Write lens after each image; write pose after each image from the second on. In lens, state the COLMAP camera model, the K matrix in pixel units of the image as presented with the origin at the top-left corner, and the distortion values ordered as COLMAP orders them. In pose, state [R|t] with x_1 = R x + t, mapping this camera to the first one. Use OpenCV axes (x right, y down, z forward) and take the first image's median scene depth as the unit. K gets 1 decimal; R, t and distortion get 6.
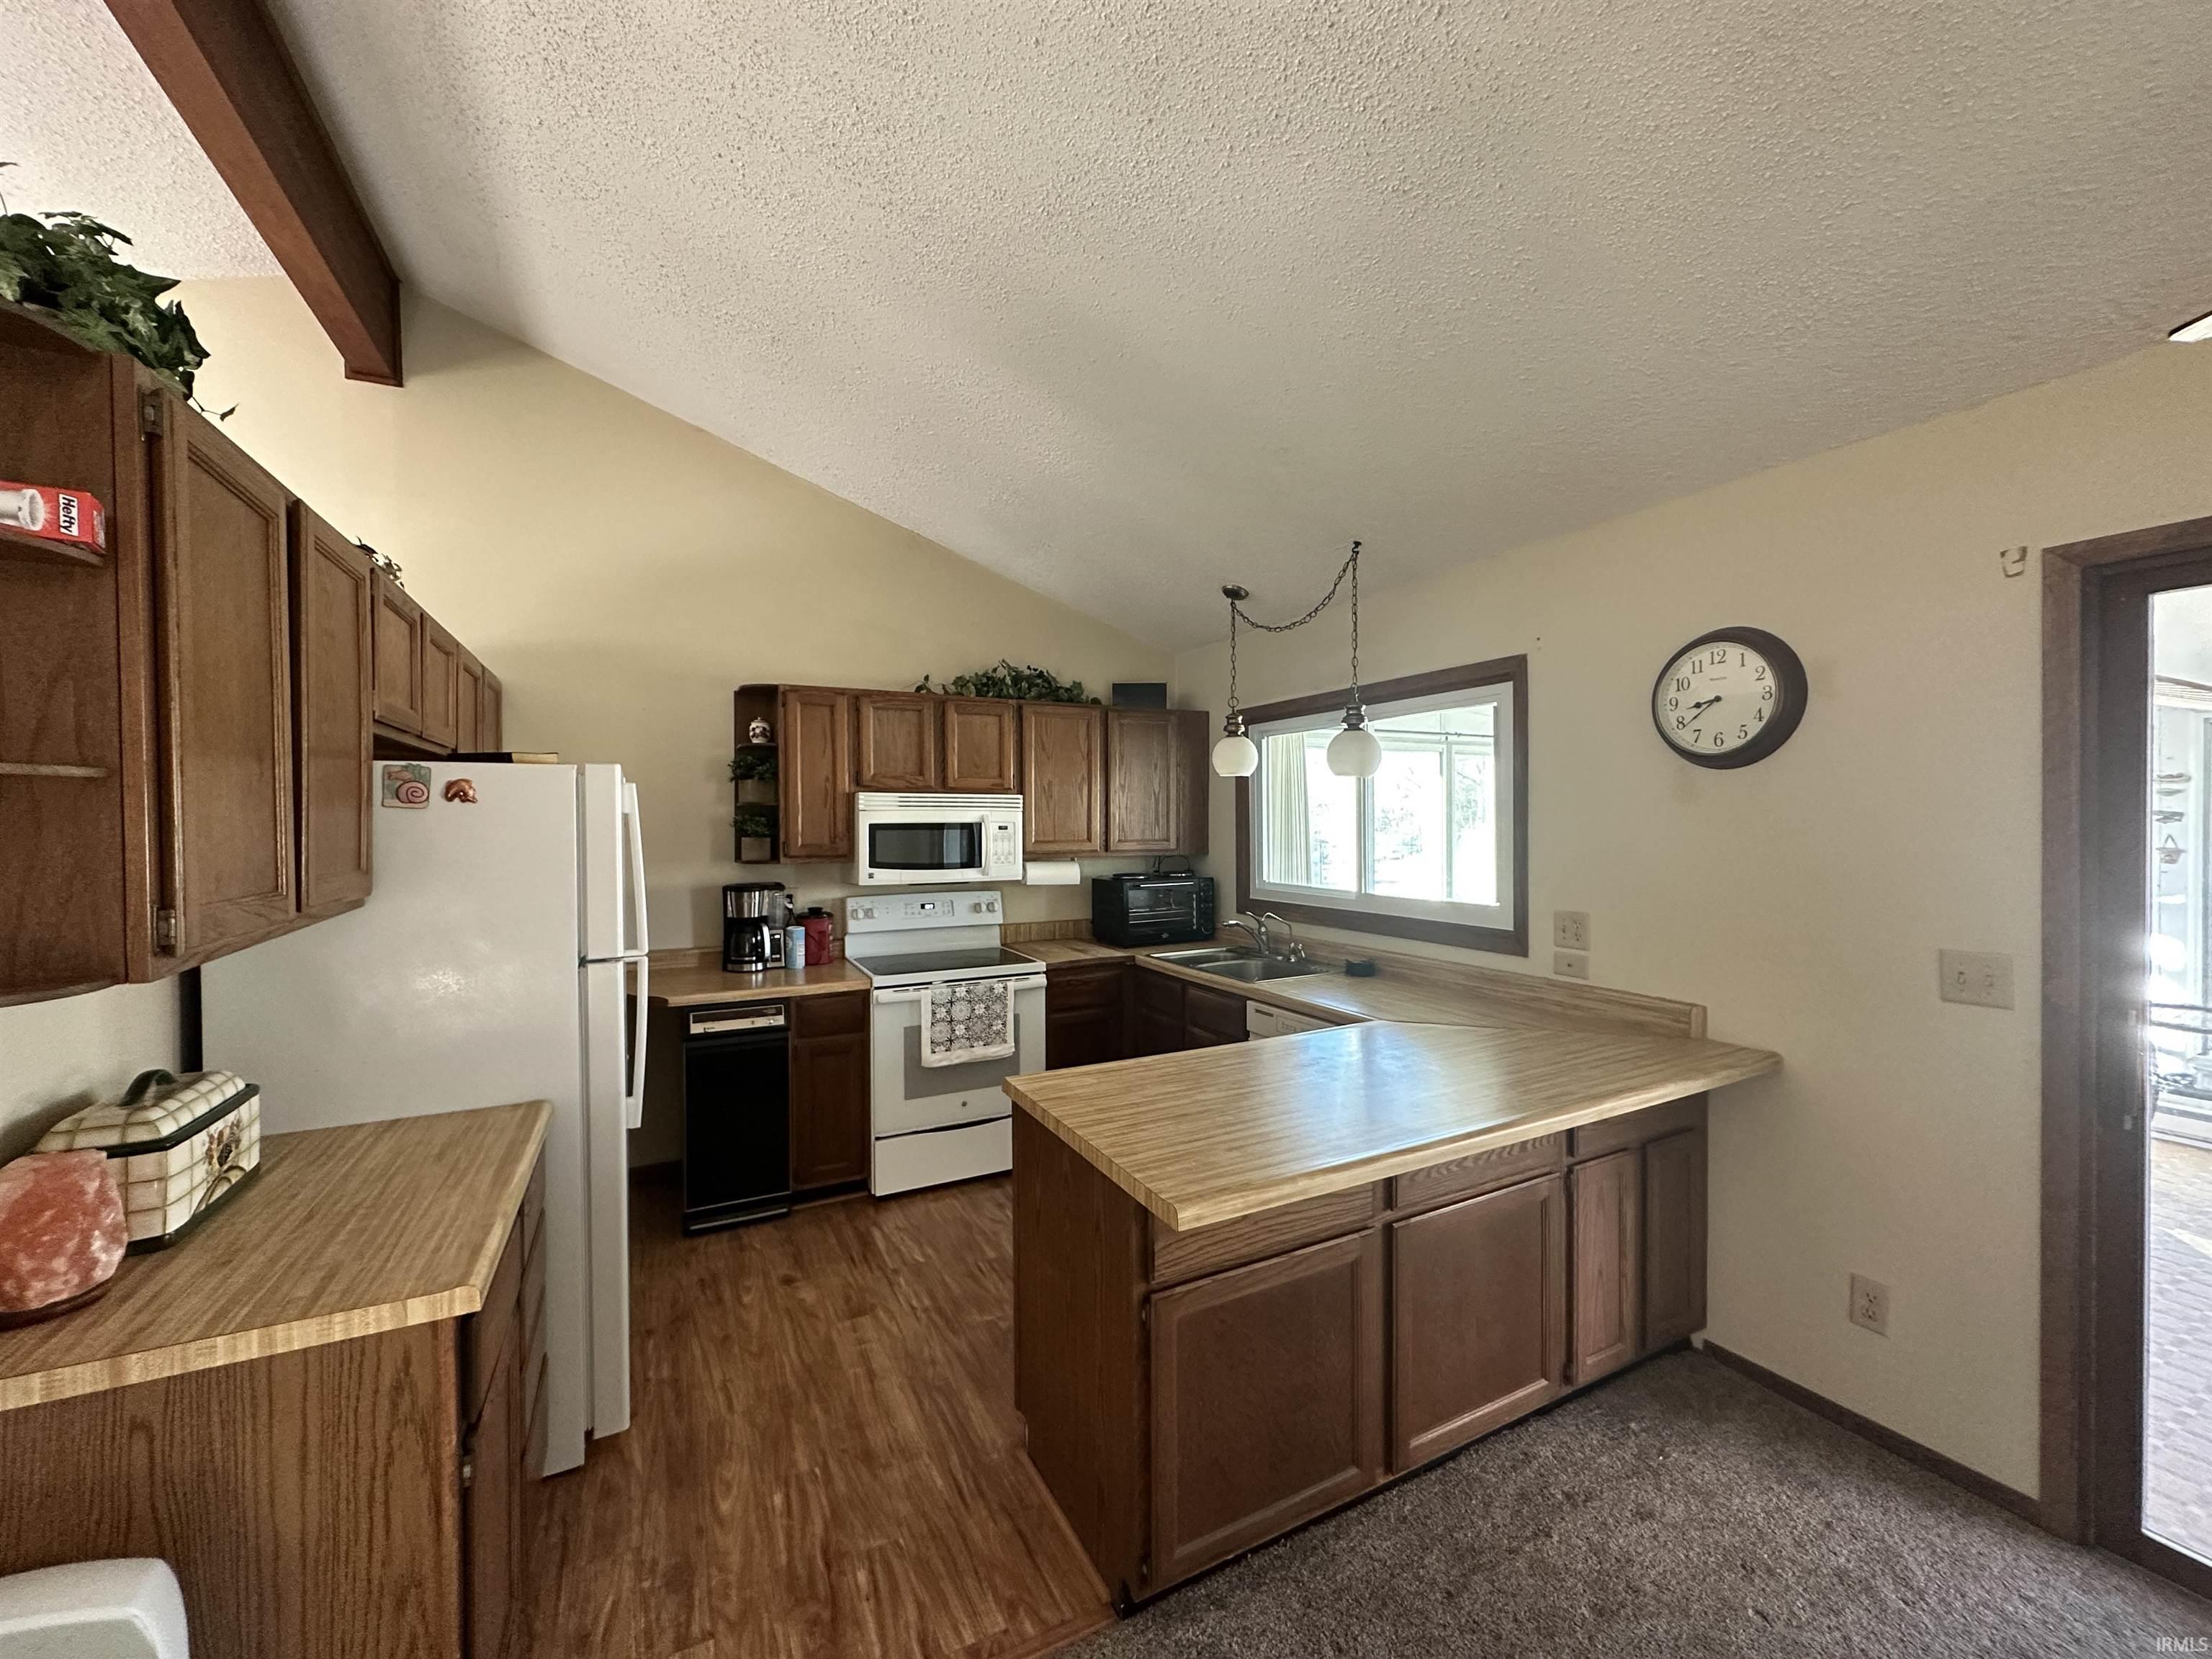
lens RADIAL K [[877.8, 0, 1107.2], [0, 877.8, 826.5], [0, 0, 1]] dist [-0.001795, -0.000556]
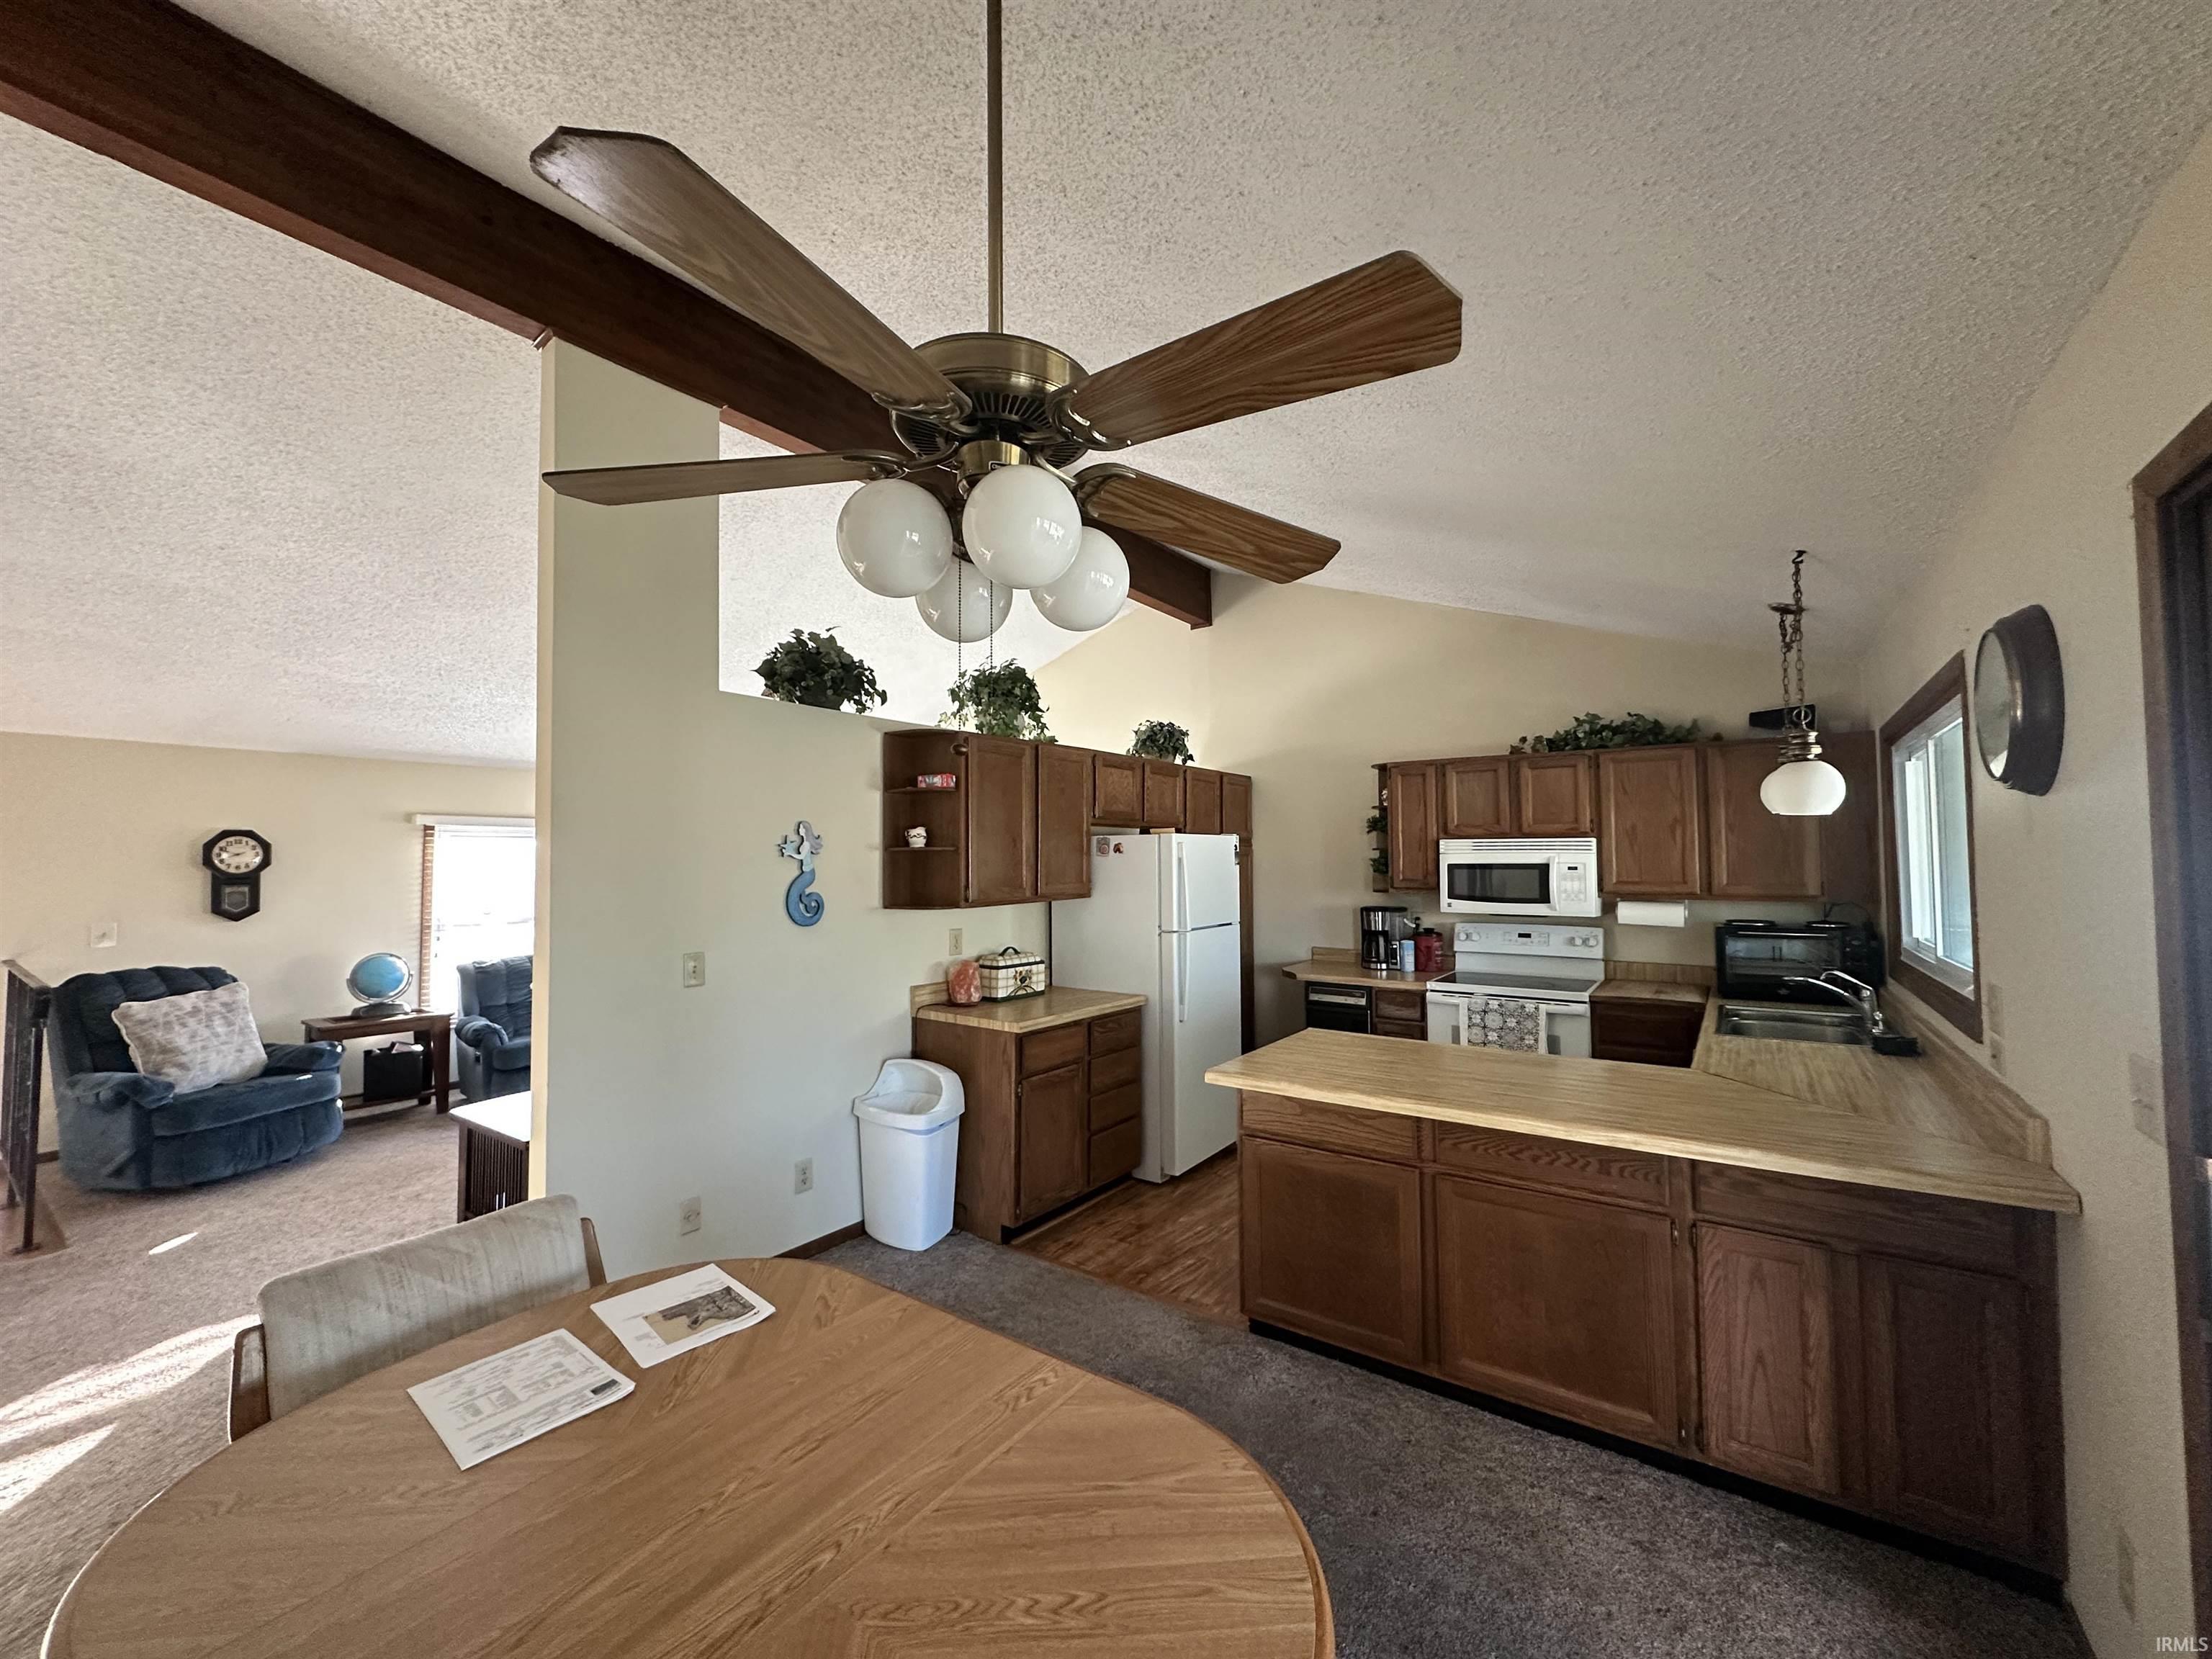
lens RADIAL K [[877.8, 0, 1106.6], [0, 877.8, 831.9], [0, 0, 1]] dist [-0.001795, -0.000556]
pose [[0.451329, -0.025930, -0.891981, 0.646161], [-0.006672, 0.999452, -0.032430, -0.005043], [0.892332, 0.020589, 0.450909, -0.017602]]
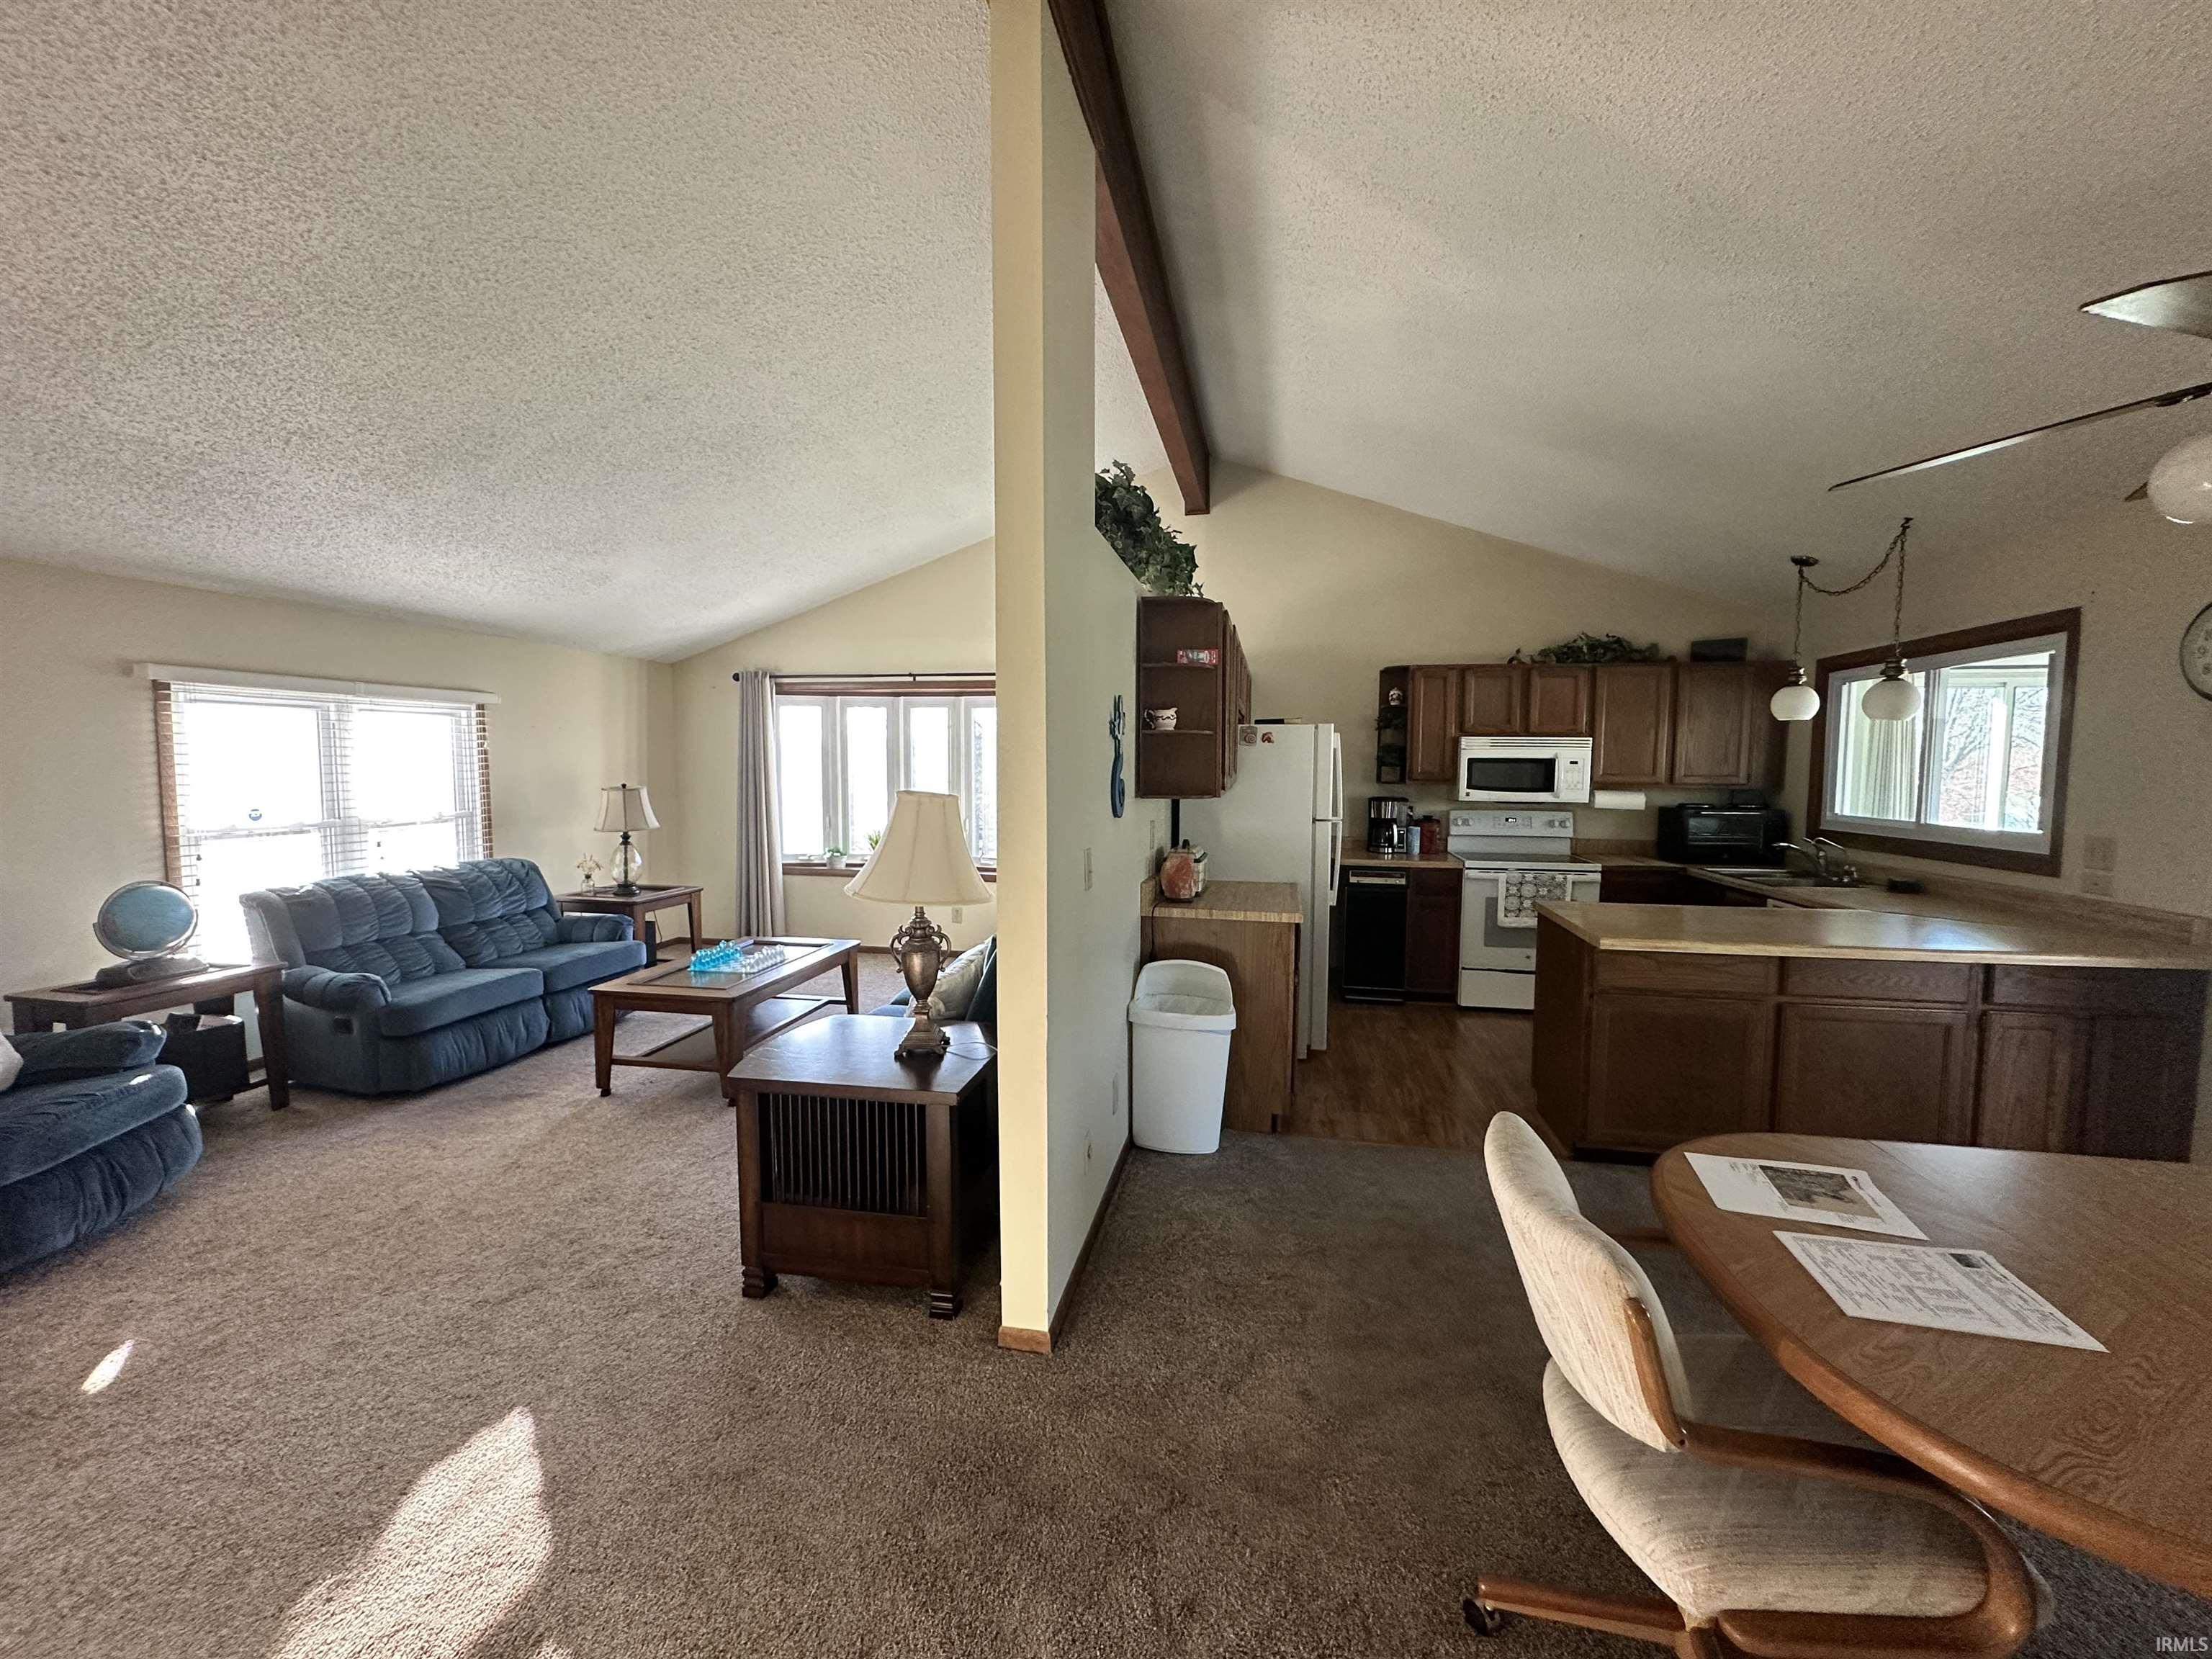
lens RADIAL K [[877.8, 0, 1107.5], [0, 877.8, 827.5], [0, 0, 1]] dist [-0.001795, -0.000556]
pose [[0.782019, 0.055889, -0.620743, 0.170220], [-0.016235, 0.997460, 0.069354, 0.020024], [0.623043, -0.044159, 0.780940, -0.510399]]
